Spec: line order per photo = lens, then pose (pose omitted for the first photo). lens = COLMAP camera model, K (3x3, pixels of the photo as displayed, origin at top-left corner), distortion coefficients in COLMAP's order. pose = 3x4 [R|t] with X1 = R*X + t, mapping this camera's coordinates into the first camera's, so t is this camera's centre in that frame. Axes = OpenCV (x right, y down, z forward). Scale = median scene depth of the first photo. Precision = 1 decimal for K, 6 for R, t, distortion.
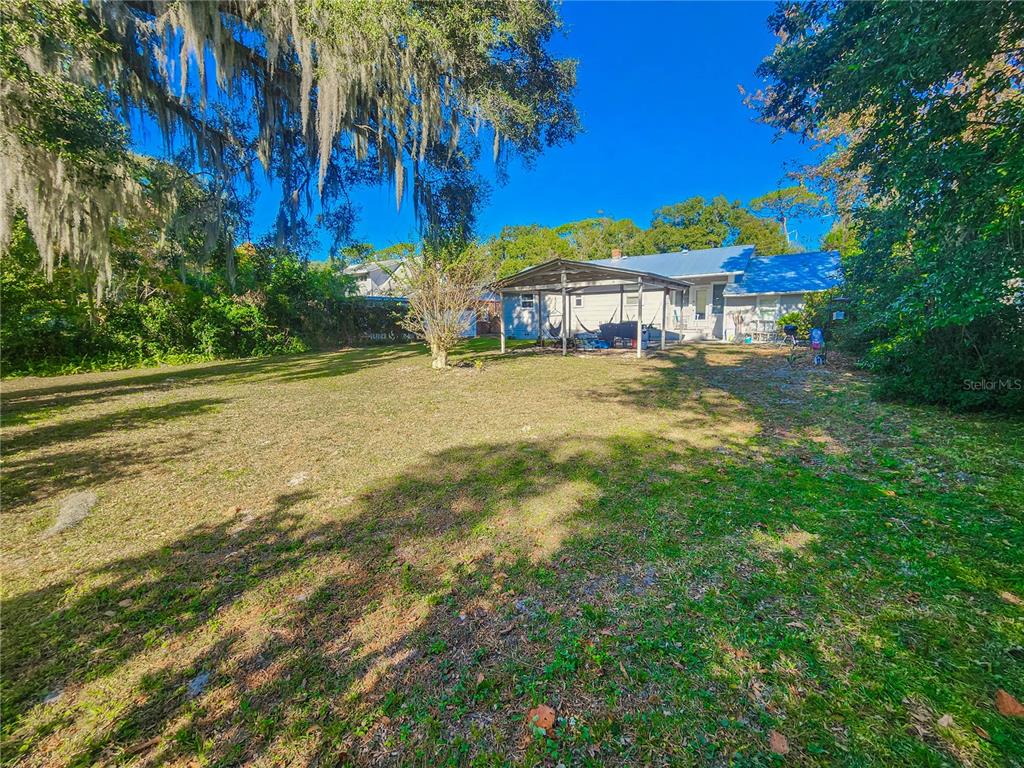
lens RADIAL K [[428.4, 0, 515.6], [0, 428.4, 382.0], [0, 0, 1]] dist [0.006721, 0.000494]
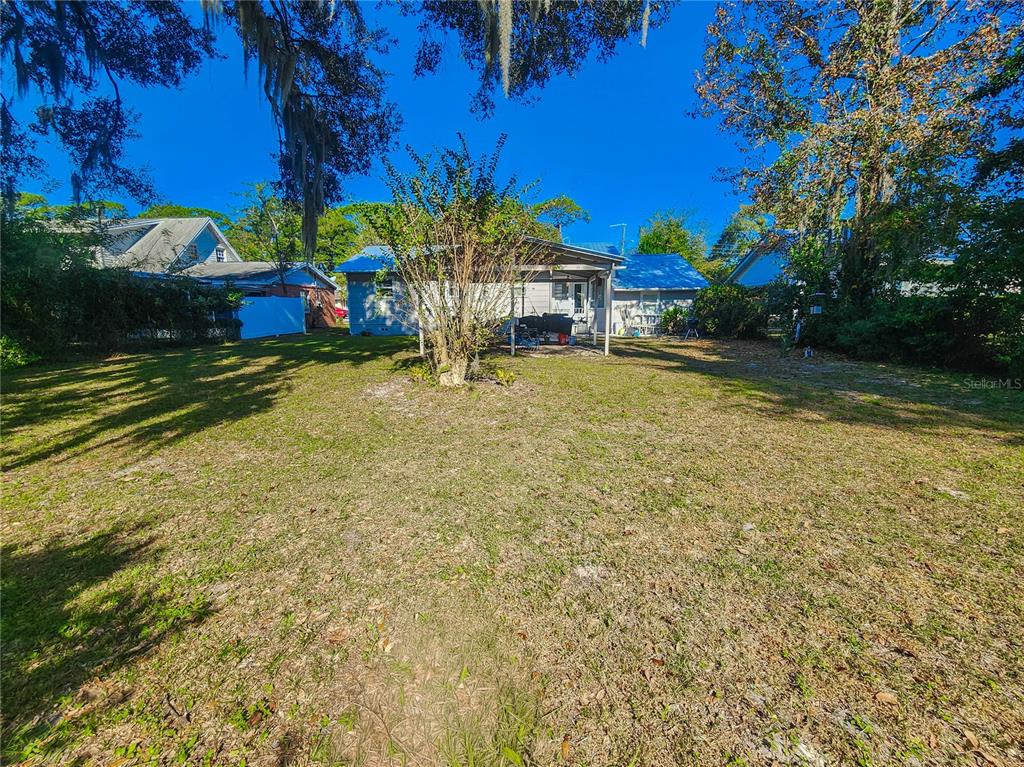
lens RADIAL K [[428.4, 0, 512.1], [0, 428.4, 382.0], [0, 0, 1]] dist [0.006721, 0.000494]
pose [[0.862822, -0.069474, 0.500711, -0.235277], [0.062554, 0.997572, 0.030621, -0.028314], [-0.501623, 0.004901, 0.865072, 0.231256]]
